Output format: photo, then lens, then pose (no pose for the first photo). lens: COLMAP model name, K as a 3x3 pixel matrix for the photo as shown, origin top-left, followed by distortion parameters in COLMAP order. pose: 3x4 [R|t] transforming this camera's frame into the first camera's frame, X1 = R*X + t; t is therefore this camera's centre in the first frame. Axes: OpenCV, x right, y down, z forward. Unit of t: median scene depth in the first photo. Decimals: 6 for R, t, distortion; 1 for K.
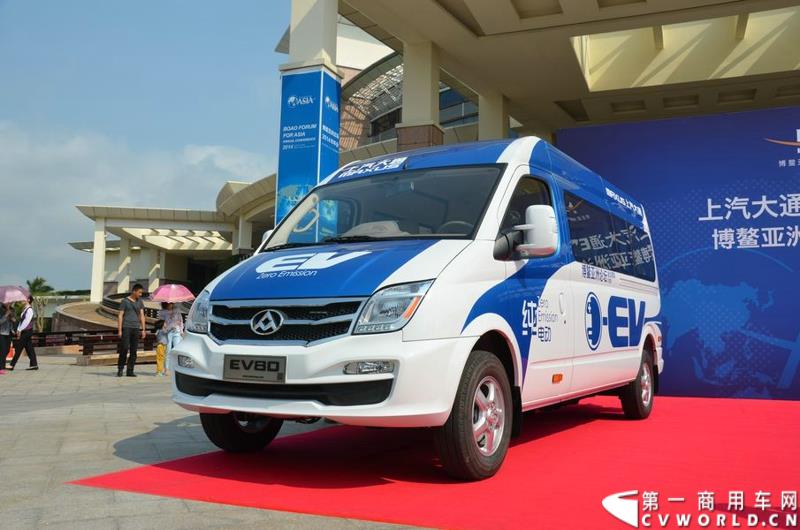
lens RADIAL K [[728.5, 0, 419.3], [0, 728.5, 272.2], [0, 0, 1]] dist [-0.007067, 0.025671]
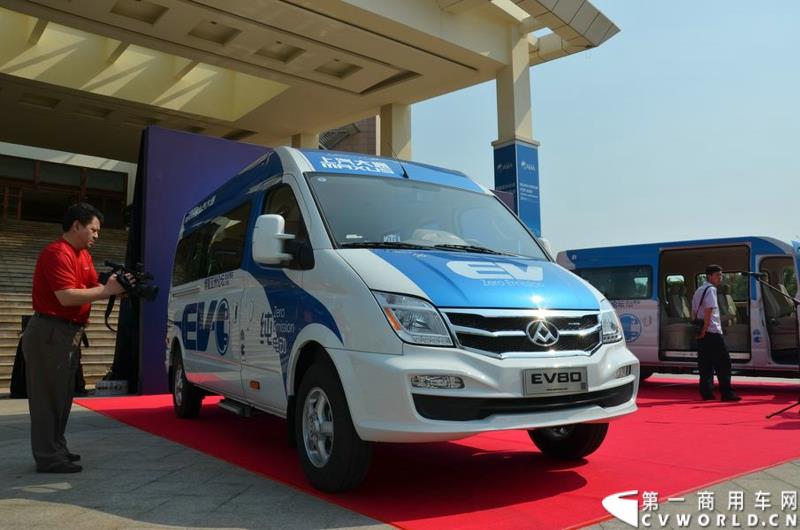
lens RADIAL K [[641.1, 0, 422.3], [0, 641.1, 277.0], [0, 0, 1]] dist [-0.065318, 0.002385]
pose [[0.478003, 0.064441, 0.875991, -0.917302], [-0.071824, 0.996833, -0.034138, 0.029772], [-0.875417, -0.046599, 0.481117, 0.639910]]
